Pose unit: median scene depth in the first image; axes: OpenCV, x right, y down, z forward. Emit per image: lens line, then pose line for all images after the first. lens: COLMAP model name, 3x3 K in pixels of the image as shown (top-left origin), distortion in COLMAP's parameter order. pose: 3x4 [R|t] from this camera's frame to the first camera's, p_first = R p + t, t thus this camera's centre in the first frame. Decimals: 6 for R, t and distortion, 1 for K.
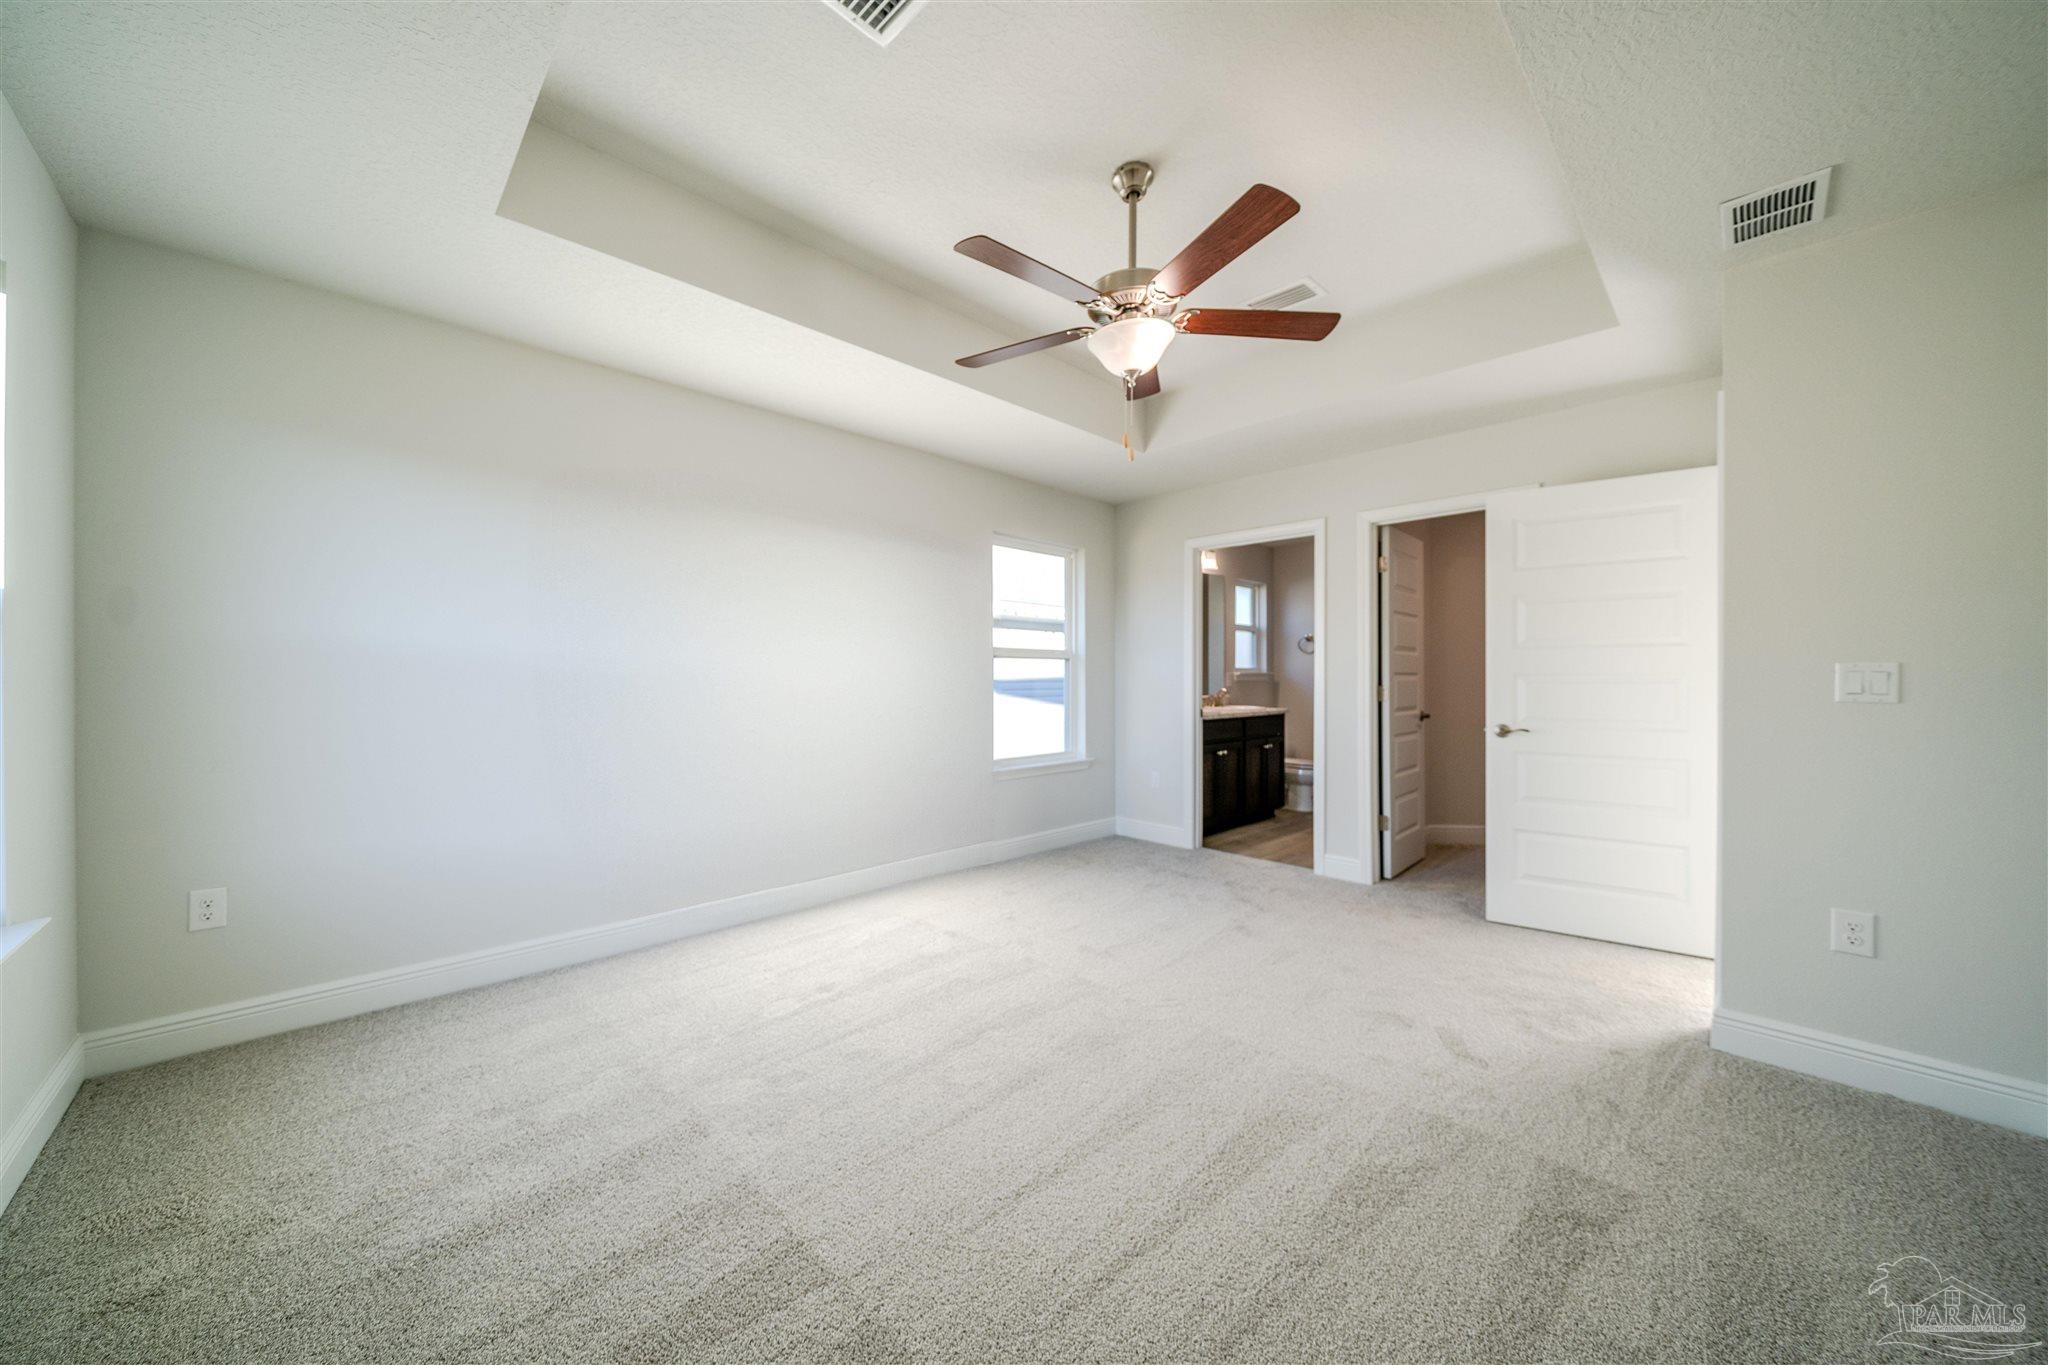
lens RADIAL K [[713.0, 0, 997.9], [0, 713.0, 679.8], [0, 0, 1]] dist [-0.000440, 0.000235]
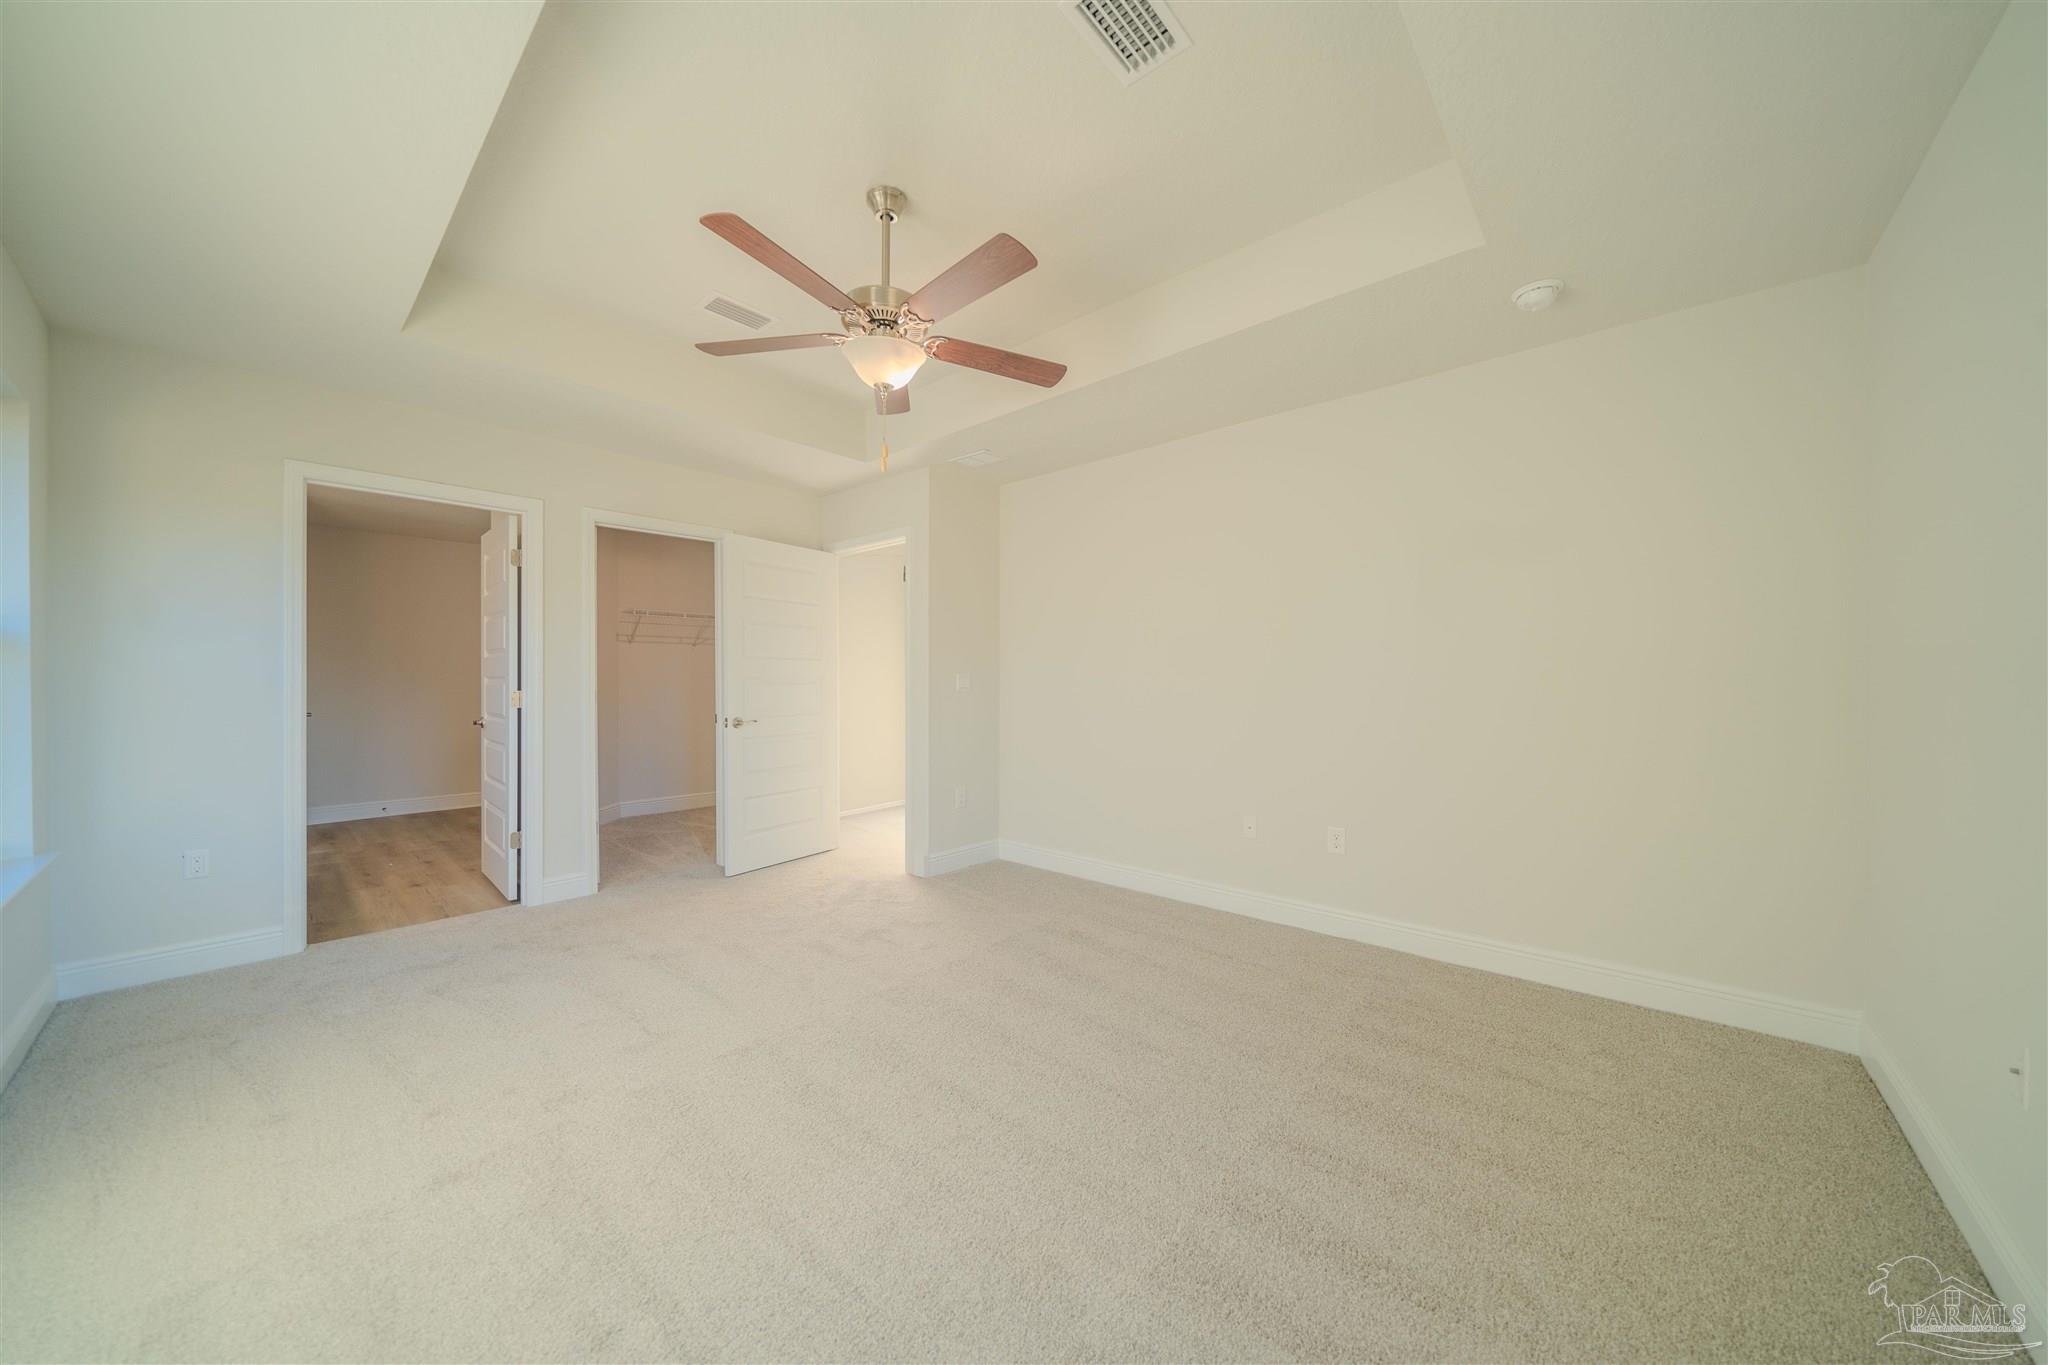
lens RADIAL K [[713.0, 0, 997.9], [0, 713.0, 679.8], [0, 0, 1]] dist [-0.000440, 0.000235]
pose [[-0.071749, 0.003676, 0.997416, -0.580935], [-0.000424, 0.999993, -0.003716, -0.000410], [-0.997423, -0.000690, -0.071747, 0.618087]]
